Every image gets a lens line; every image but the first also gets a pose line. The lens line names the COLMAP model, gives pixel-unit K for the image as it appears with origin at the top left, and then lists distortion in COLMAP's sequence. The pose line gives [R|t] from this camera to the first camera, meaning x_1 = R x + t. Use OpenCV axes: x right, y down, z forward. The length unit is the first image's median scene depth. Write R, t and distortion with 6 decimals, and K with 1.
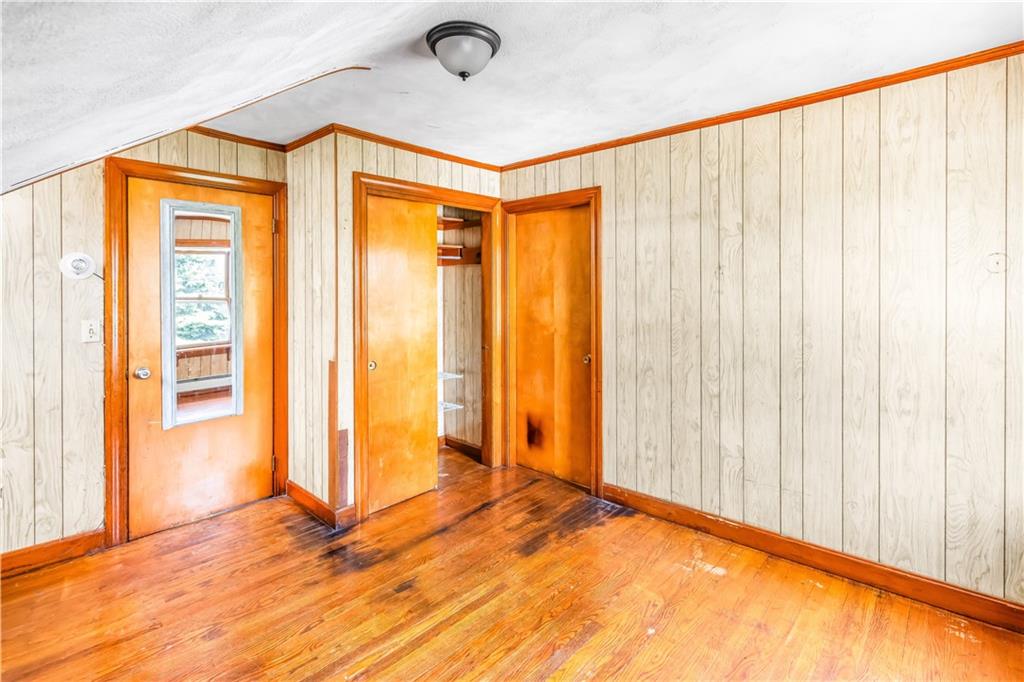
lens RADIAL K [[476.1, 0, 513.9], [0, 476.1, 289.3], [0, 0, 1]] dist [-0.000190, -0.000250]
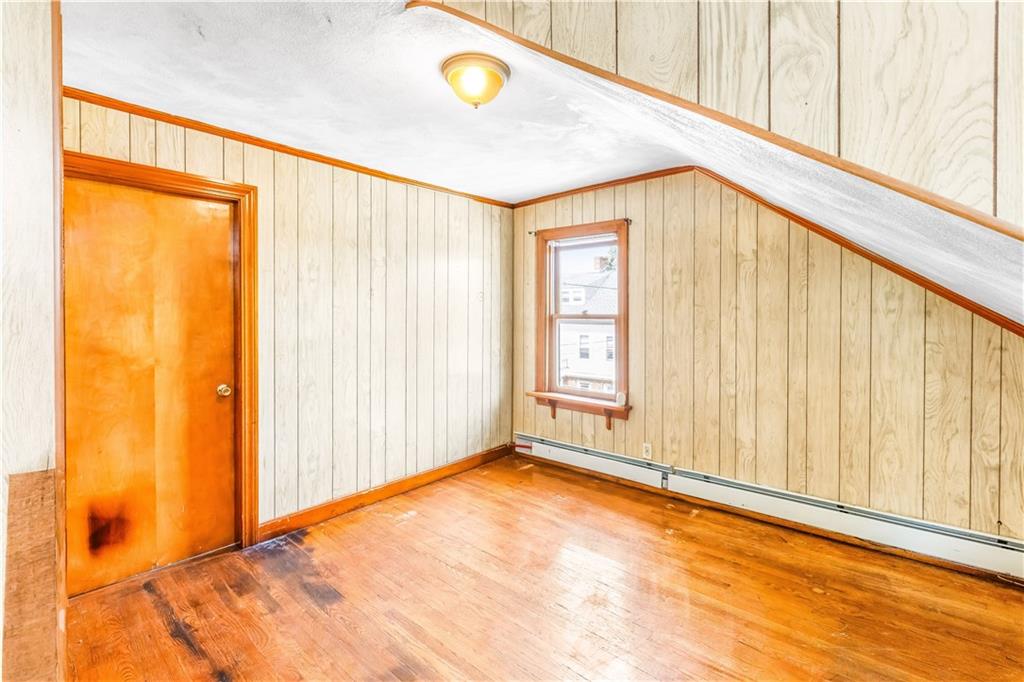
lens RADIAL K [[473.4, 0, 508.7], [0, 473.4, 315.6], [0, 0, 1]] dist [0.000846, 0.000232]
pose [[0.004680, -0.001432, 0.999988, -0.729147], [-0.004514, 0.999989, 0.001453, 0.016360], [-0.999979, -0.004521, 0.004673, 0.566375]]
